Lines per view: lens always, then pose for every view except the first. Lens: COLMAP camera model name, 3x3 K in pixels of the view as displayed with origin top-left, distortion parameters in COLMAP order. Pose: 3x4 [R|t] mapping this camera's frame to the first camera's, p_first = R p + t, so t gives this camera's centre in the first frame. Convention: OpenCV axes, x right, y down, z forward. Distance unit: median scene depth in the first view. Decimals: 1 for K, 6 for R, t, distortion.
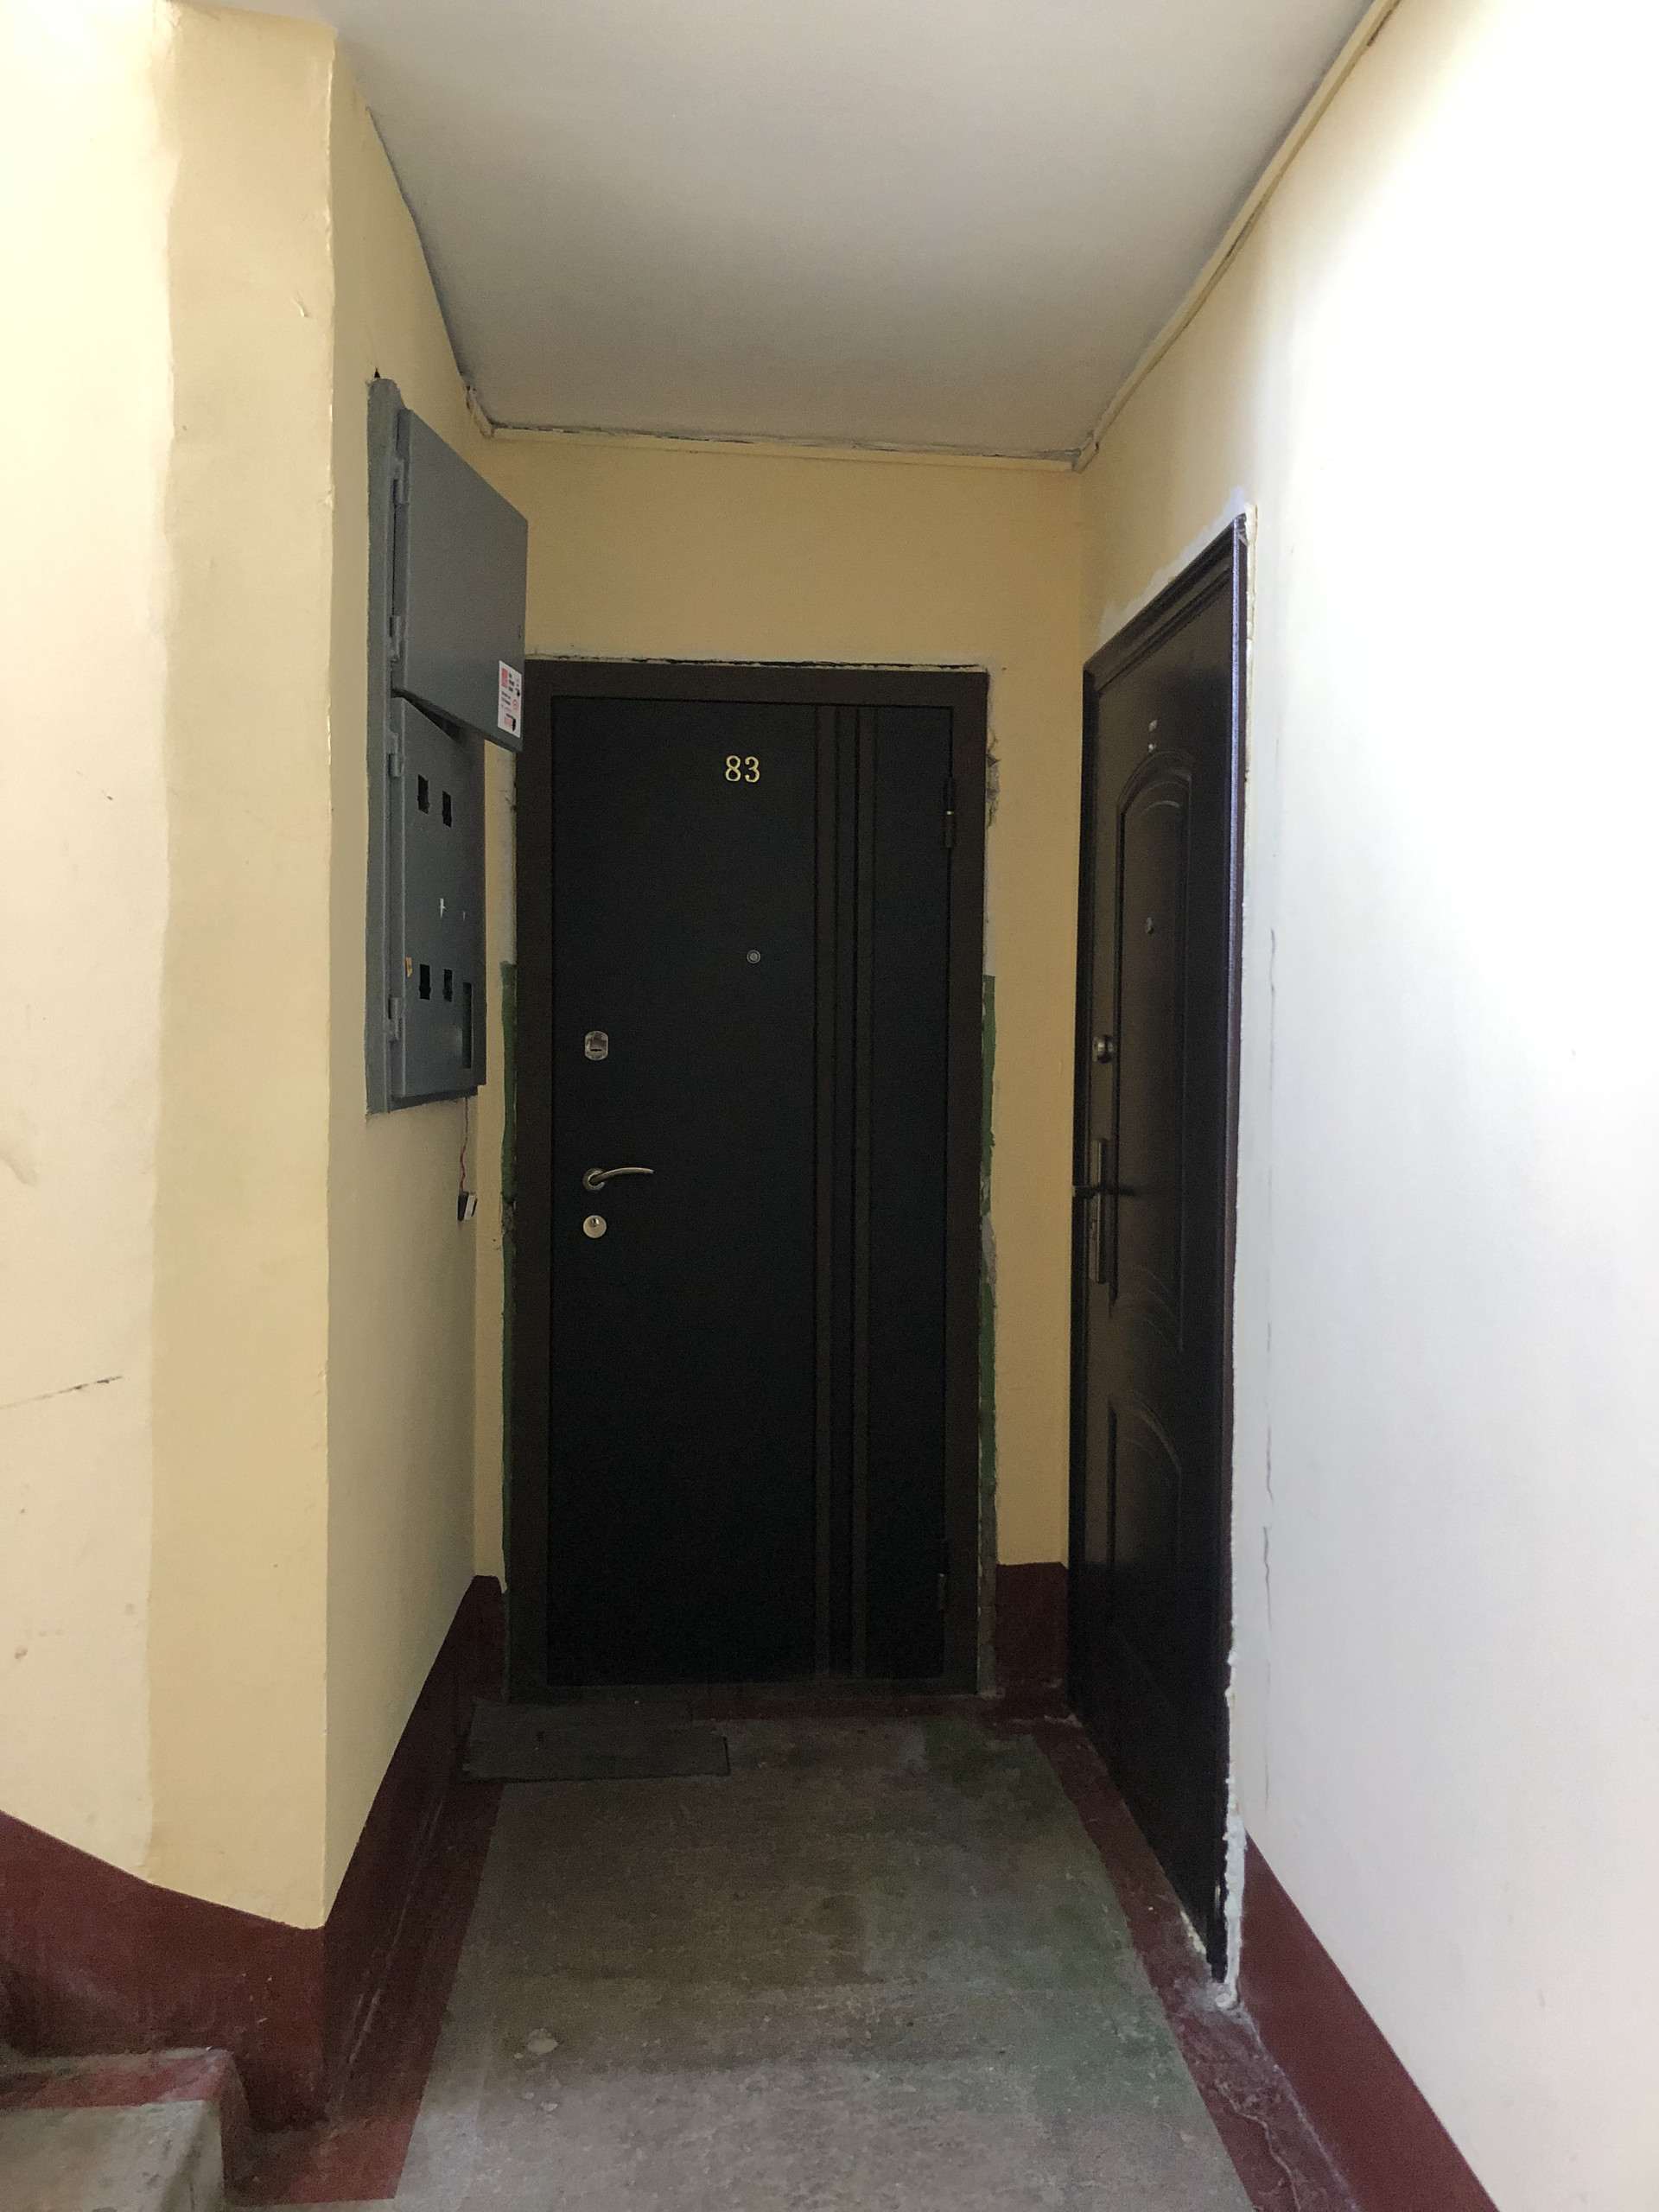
lens RADIAL K [[1832.8, 0, 828.0], [0, 1832.8, 1099.6], [0, 0, 1]] dist [0.032375, -0.028172]
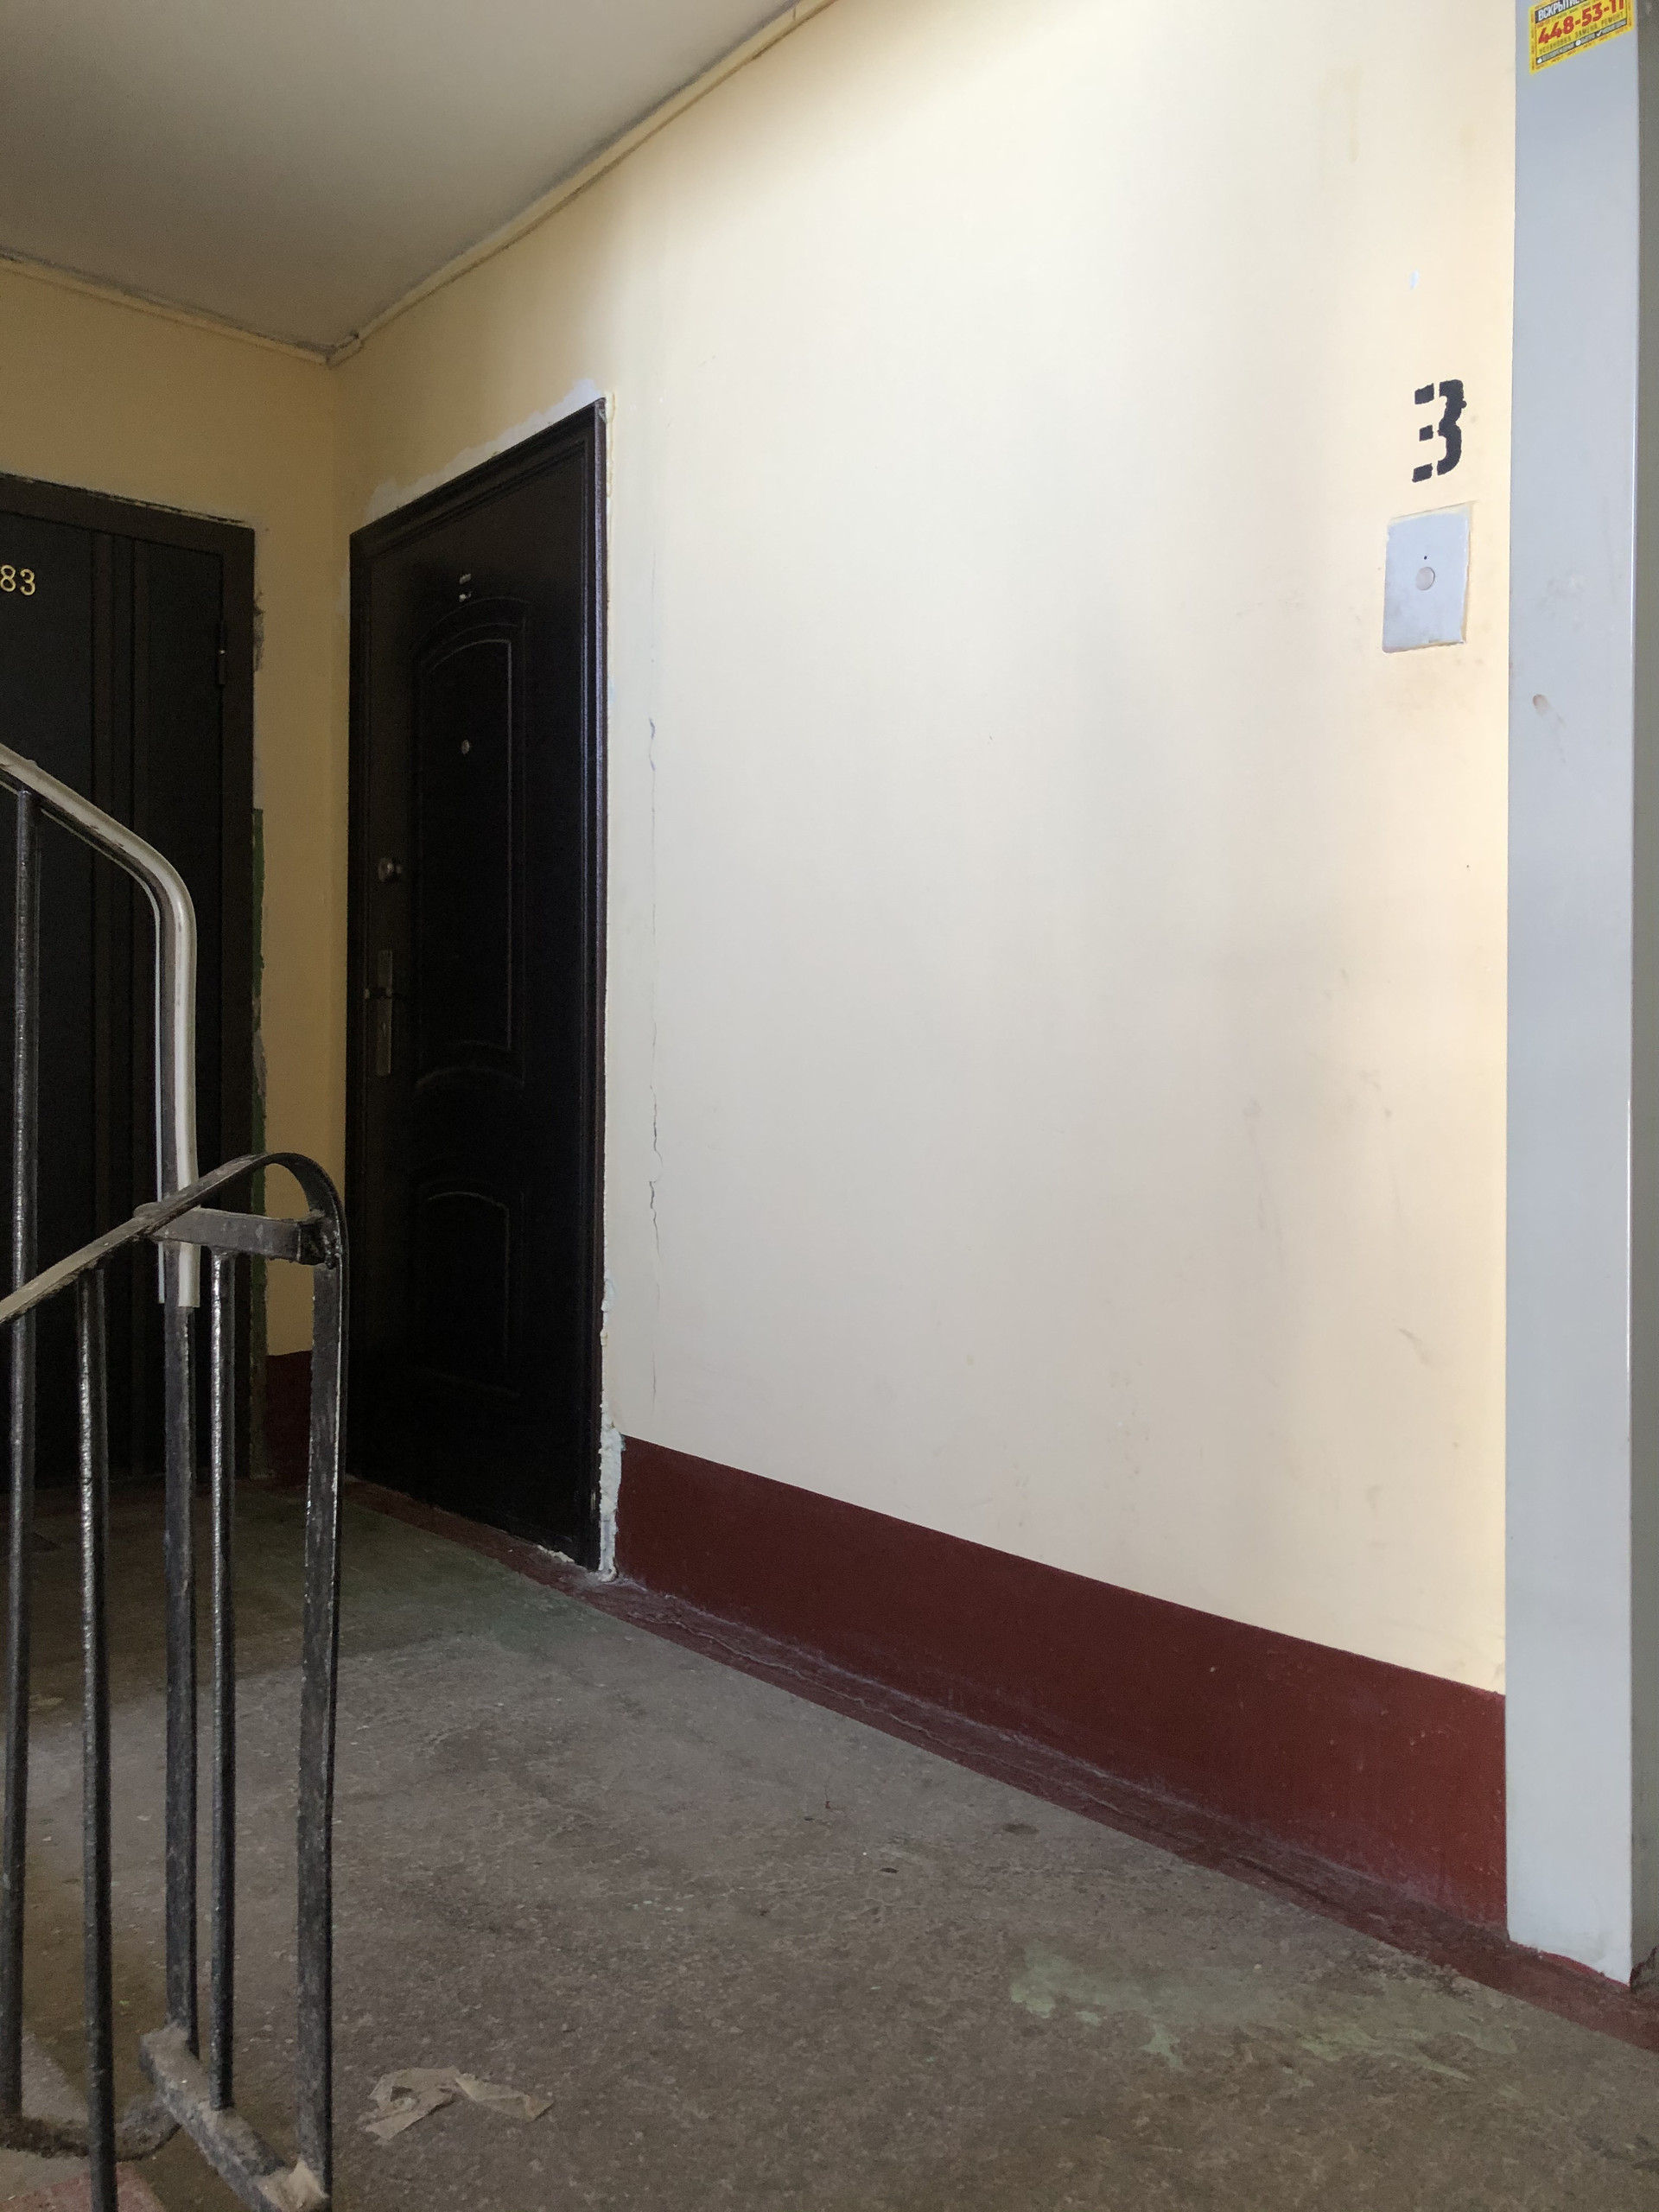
lens RADIAL K [[1832.8, 0, 838.3], [0, 1832.8, 1111.0], [0, 0, 1]] dist [0.032375, -0.028172]
pose [[0.816248, -0.007002, 0.577659, -0.365919], [0.022713, 0.999542, -0.019979, 0.196211], [-0.577255, 0.029428, 0.816033, -0.114406]]
